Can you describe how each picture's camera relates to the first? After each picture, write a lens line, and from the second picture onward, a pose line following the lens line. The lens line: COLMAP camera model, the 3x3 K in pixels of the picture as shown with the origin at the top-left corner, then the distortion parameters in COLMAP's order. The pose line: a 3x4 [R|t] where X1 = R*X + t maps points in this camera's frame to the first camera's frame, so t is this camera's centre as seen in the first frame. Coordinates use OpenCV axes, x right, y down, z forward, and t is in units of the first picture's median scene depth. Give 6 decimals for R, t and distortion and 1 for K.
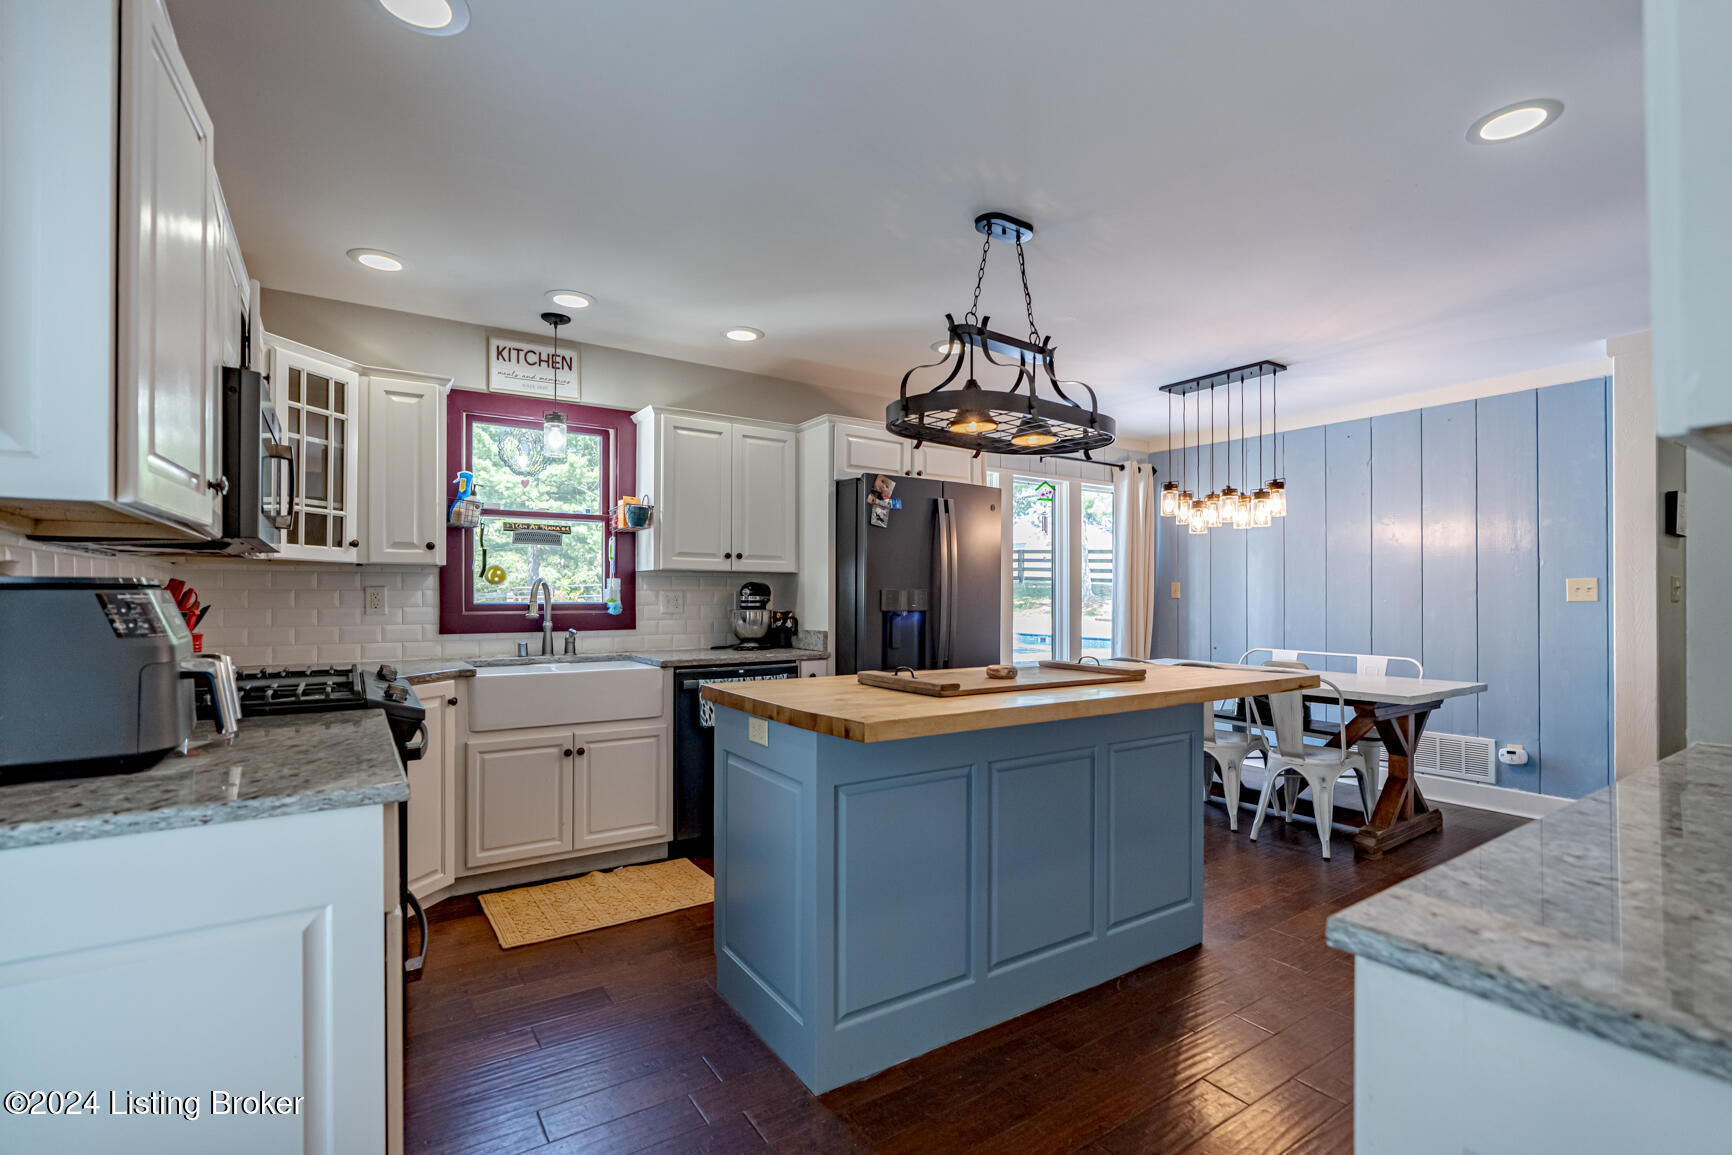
lens RADIAL K [[762.4, 0, 866.0], [0, 762.4, 577.5], [0, 0, 1]] dist [-0.001068, 0.000037]
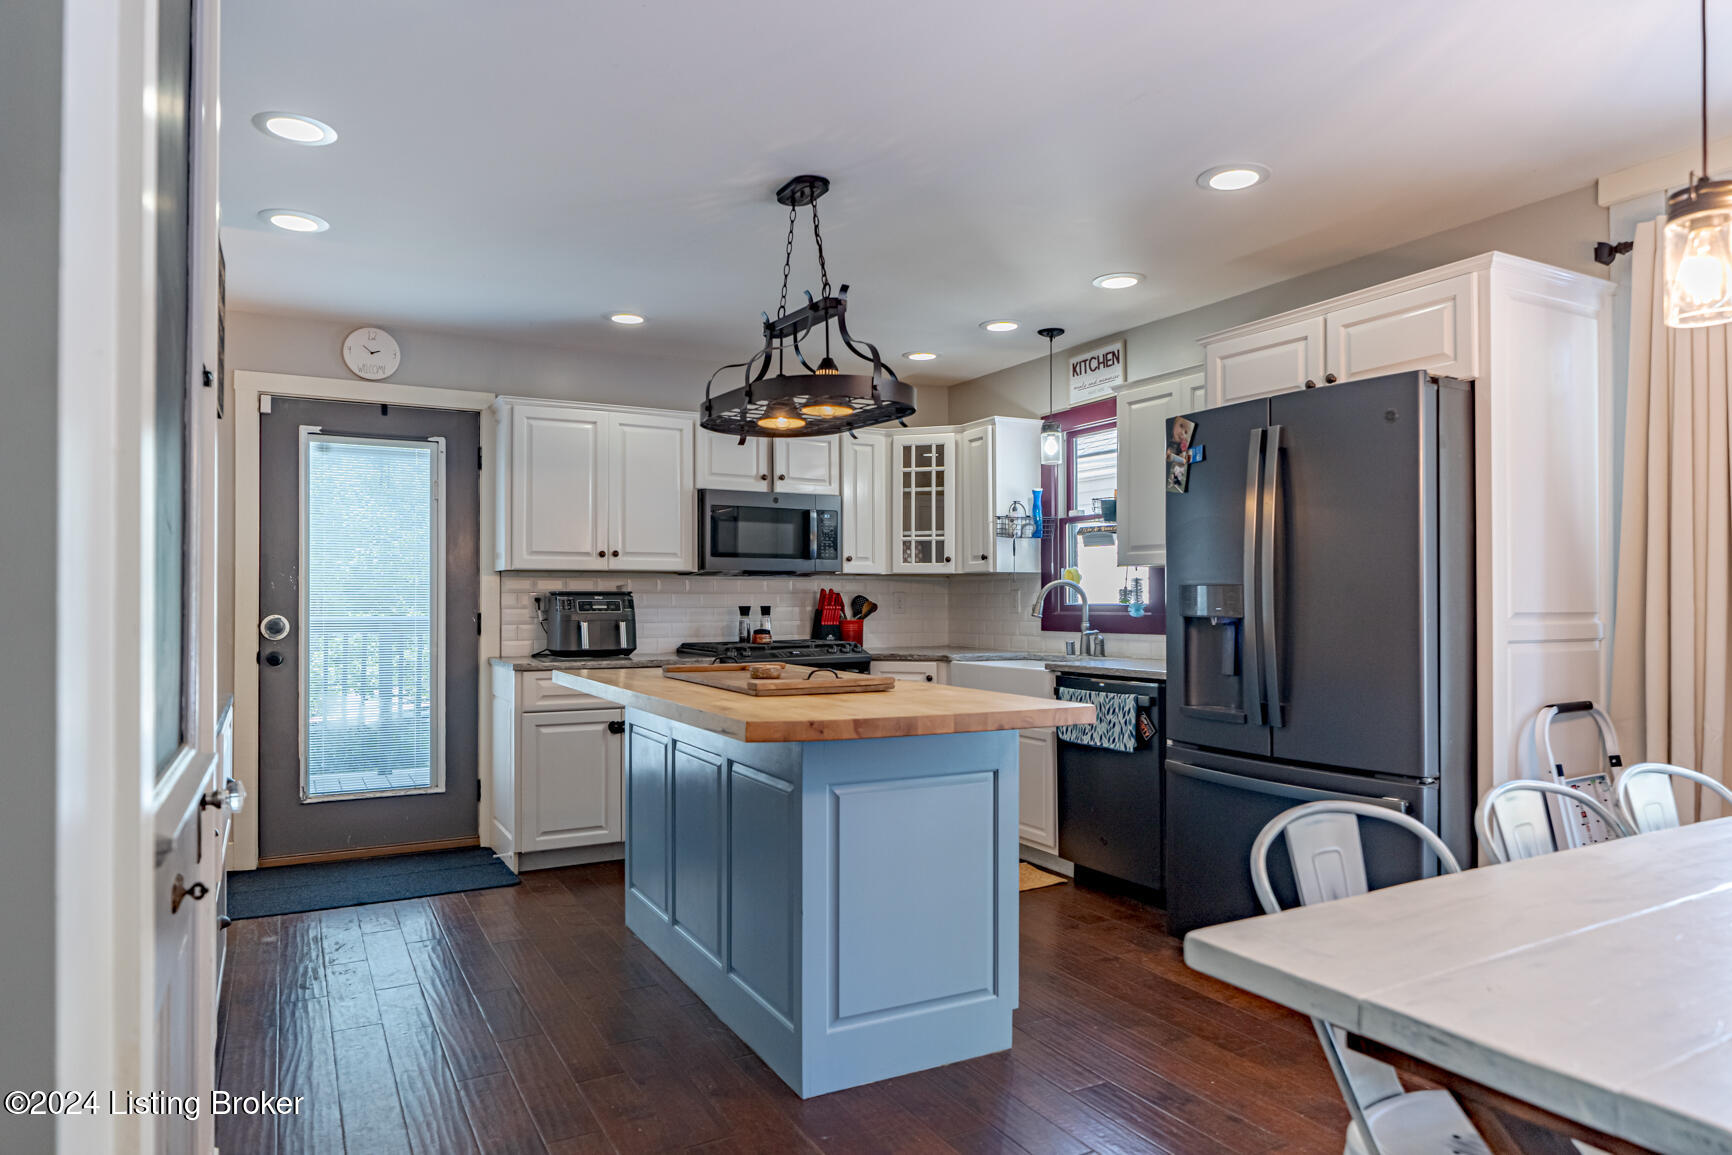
lens RADIAL K [[1011.5, 0, 866.0], [0, 1011.5, 577.5], [0, 0, 1]] dist [-0.000508, 0.000029]
pose [[-0.052796, -0.023445, -0.998330, 1.143766], [0.024387, 0.999396, -0.024760, 0.029522], [0.998307, -0.025653, -0.052193, 0.940696]]
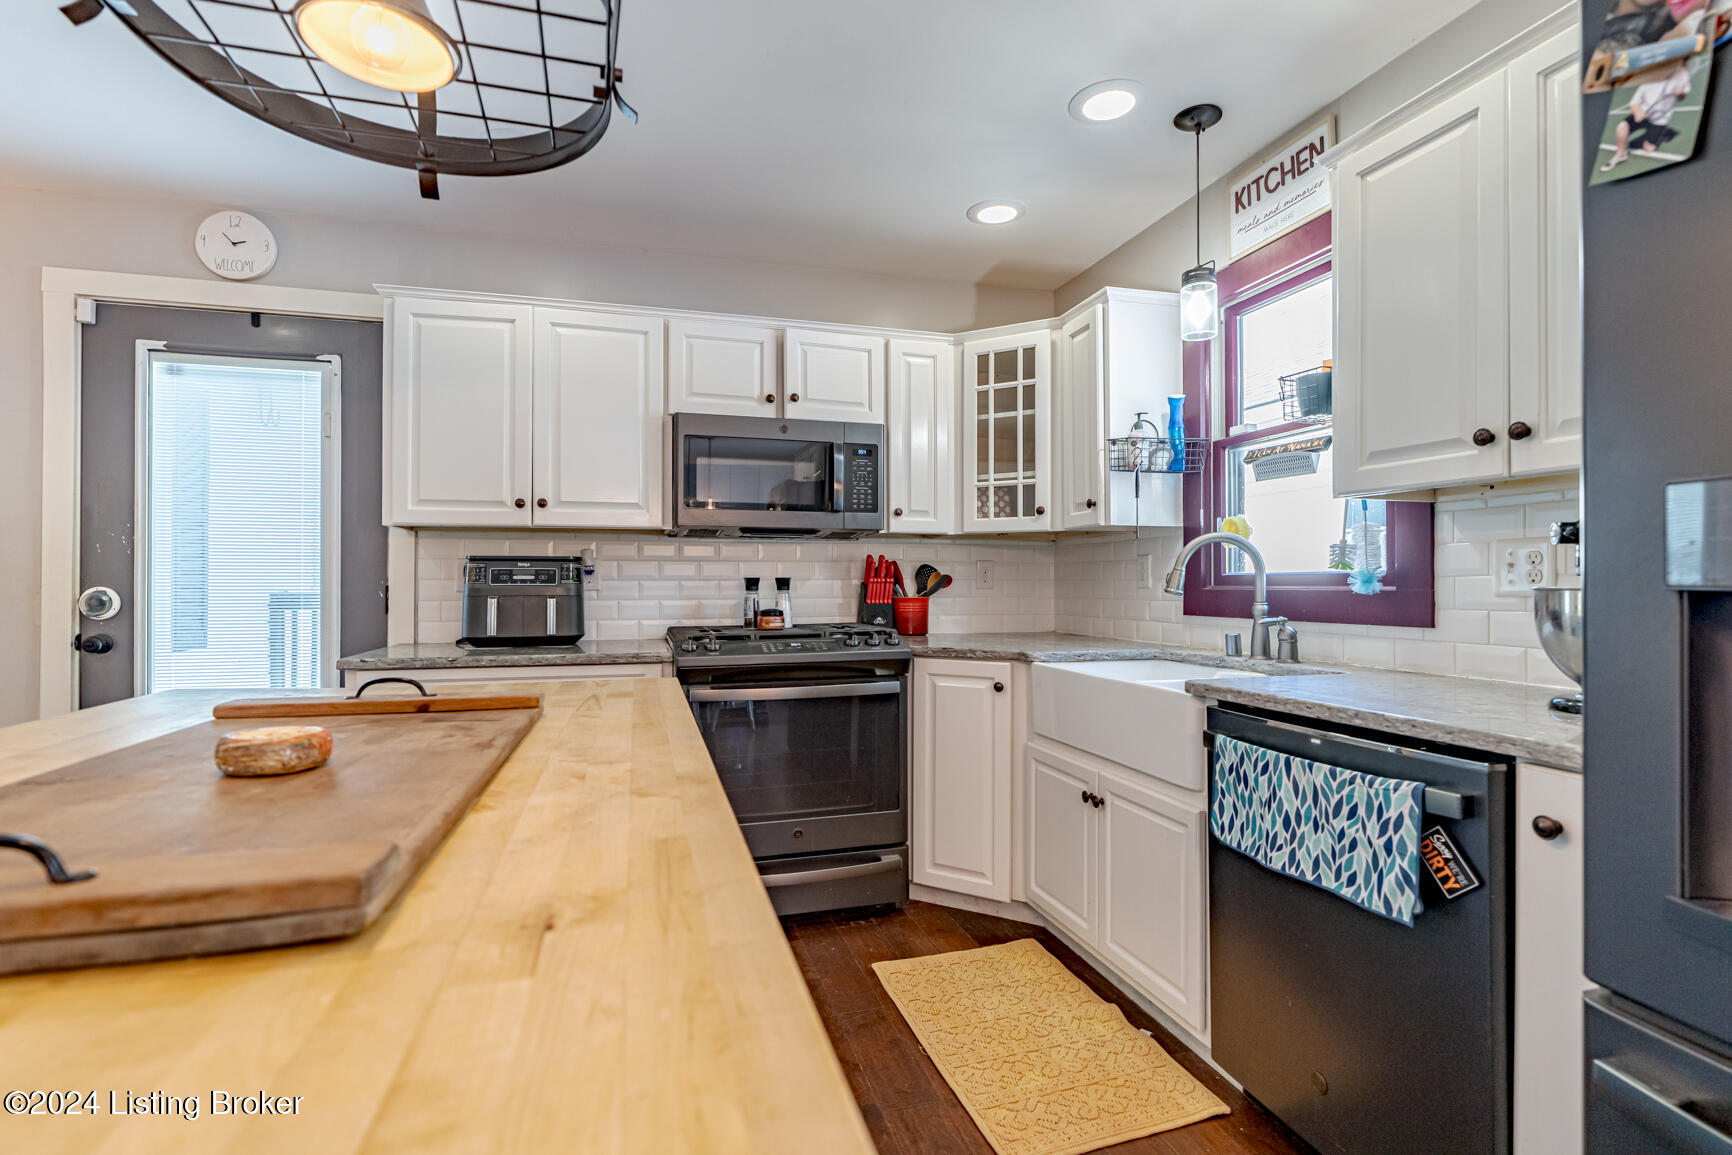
lens RADIAL K [[787.5, 0, 845.0], [0, 787.5, 574.5], [0, 0, 1]] dist [-0.012874, 0.000468]
pose [[-0.294158, -0.009152, -0.955713, 0.336871], [0.022998, 0.999597, -0.016651, 0.045858], [0.955480, -0.026878, -0.293828, 1.046856]]
